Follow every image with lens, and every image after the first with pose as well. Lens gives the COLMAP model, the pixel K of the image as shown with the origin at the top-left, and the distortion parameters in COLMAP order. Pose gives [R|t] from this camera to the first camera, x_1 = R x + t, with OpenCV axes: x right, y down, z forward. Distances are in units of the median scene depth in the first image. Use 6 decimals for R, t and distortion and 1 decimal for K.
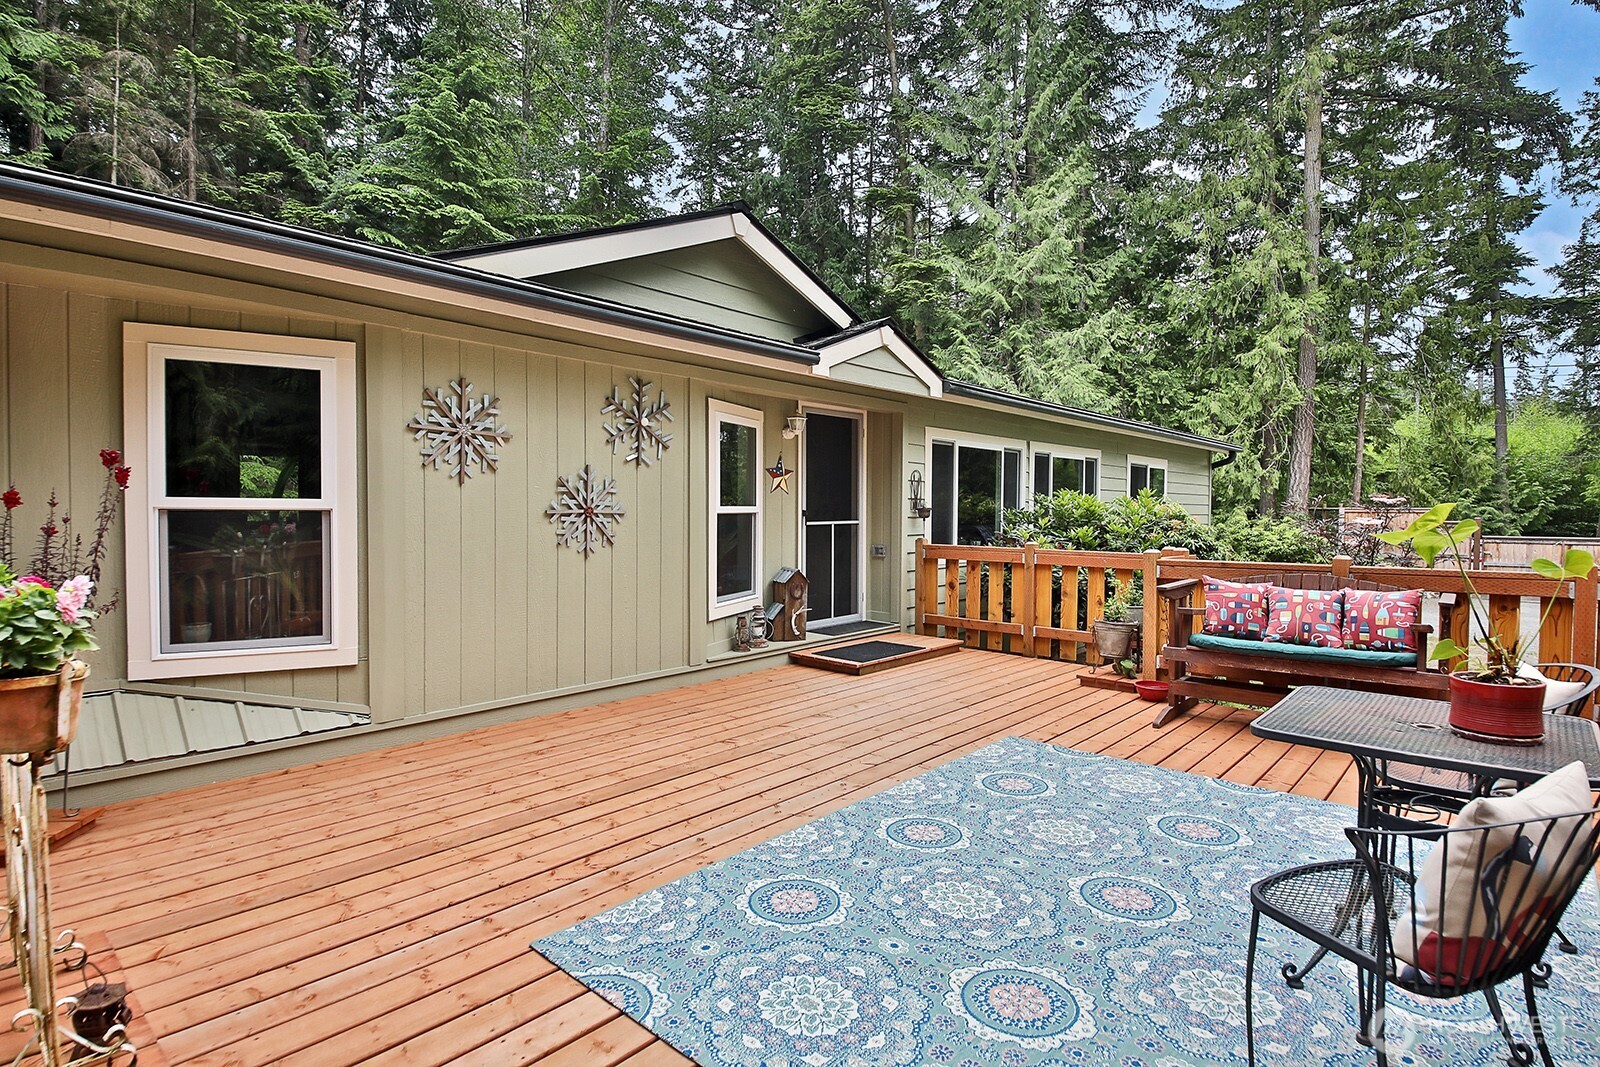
lens RADIAL K [[865.5, 0, 798.3], [0, 865.5, 540.1], [0, 0, 1]] dist [0.007375, -0.003456]
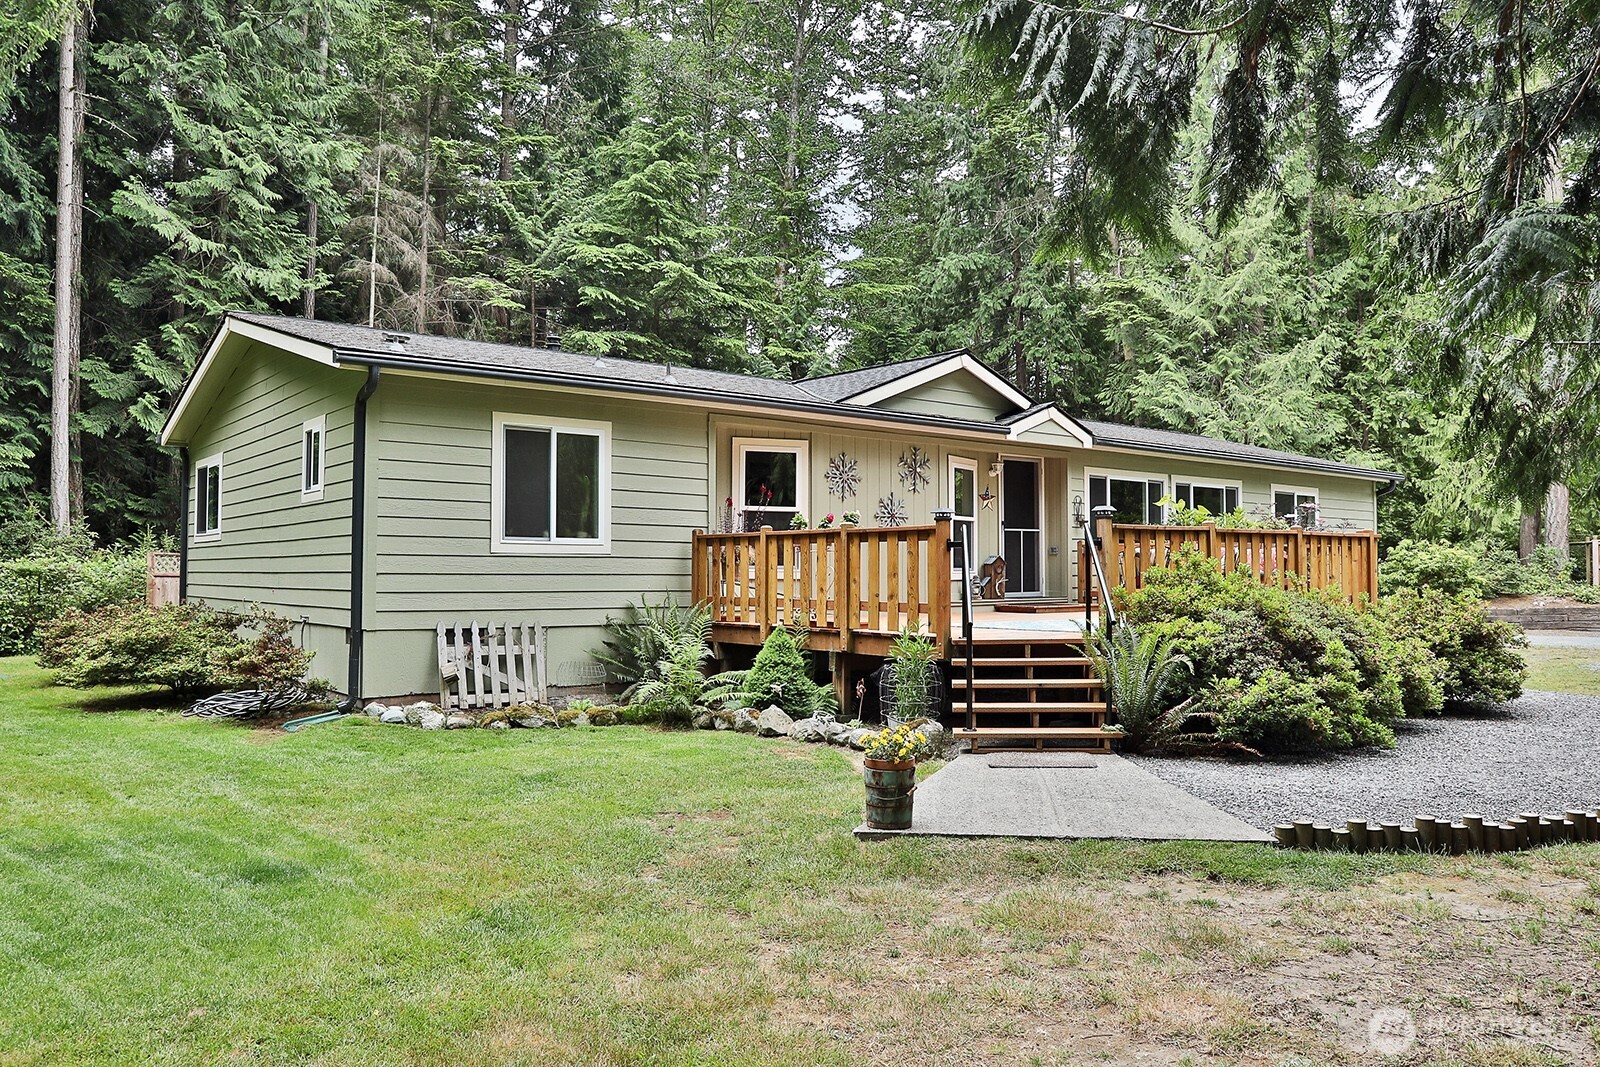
lens RADIAL K [[1105.6, 0, 850.4], [0, 1105.6, 523.1], [0, 0, 1]] dist [-0.044259, 0.001542]
pose [[0.991905, -0.010884, -0.126514, -0.013051], [0.001989, 0.997529, -0.070222, 0.101275], [0.126966, 0.069402, 0.989476, -0.952489]]
